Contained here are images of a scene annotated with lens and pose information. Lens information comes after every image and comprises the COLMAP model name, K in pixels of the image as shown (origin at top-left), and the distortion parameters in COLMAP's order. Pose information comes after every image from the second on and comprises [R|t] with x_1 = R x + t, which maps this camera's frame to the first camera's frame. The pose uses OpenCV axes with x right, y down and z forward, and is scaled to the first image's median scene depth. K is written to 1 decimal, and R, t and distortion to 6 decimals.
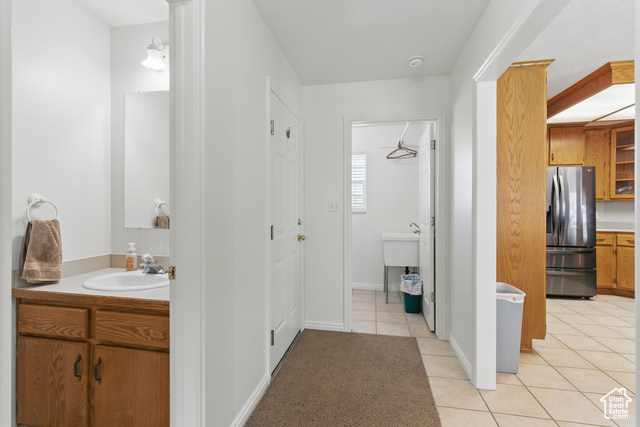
lens RADIAL K [[292.4, 0, 320.6], [0, 292.4, 211.3], [0, 0, 1]] dist [-0.001401, -0.000670]
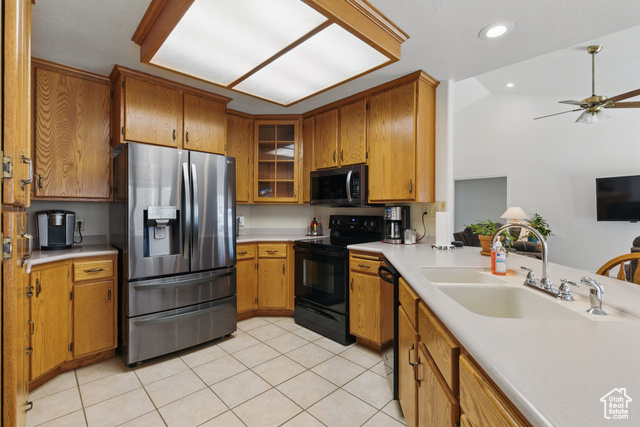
lens RADIAL K [[292.4, 0, 320.1], [0, 292.4, 210.7], [0, 0, 1]] dist [-0.001401, -0.000670]
pose [[0.577620, 0.003212, 0.816299, 0.428029], [-0.001410, 0.999995, -0.002937, -0.016226], [-0.816305, 0.000545, 0.577621, 0.365847]]
